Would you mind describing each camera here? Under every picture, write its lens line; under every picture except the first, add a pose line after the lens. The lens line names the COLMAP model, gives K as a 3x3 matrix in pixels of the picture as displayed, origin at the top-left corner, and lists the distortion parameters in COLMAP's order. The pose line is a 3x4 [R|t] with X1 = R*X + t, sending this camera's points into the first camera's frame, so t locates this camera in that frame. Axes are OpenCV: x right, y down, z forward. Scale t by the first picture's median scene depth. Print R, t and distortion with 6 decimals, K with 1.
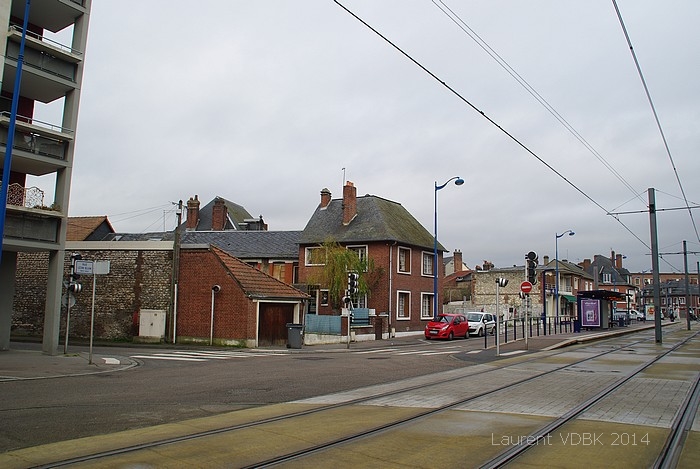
lens RADIAL K [[540.5, 0, 350.0], [0, 540.5, 234.5], [0, 0, 1]] dist [-0.098081, 0.004011]
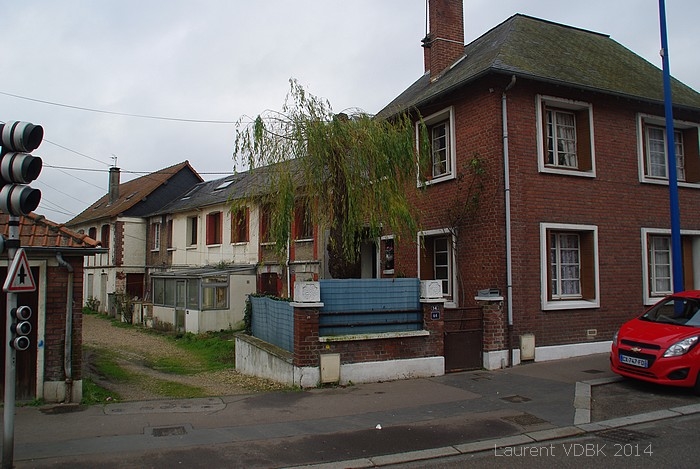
lens RADIAL K [[540.5, 0, 350.0], [0, 540.5, 234.5], [0, 0, 1]] dist [-0.098081, 0.004011]
pose [[0.841560, -0.062177, -0.536573, 0.169840], [0.093561, 0.995117, 0.031428, 0.090062], [0.531999, -0.076651, 0.843268, 0.662993]]
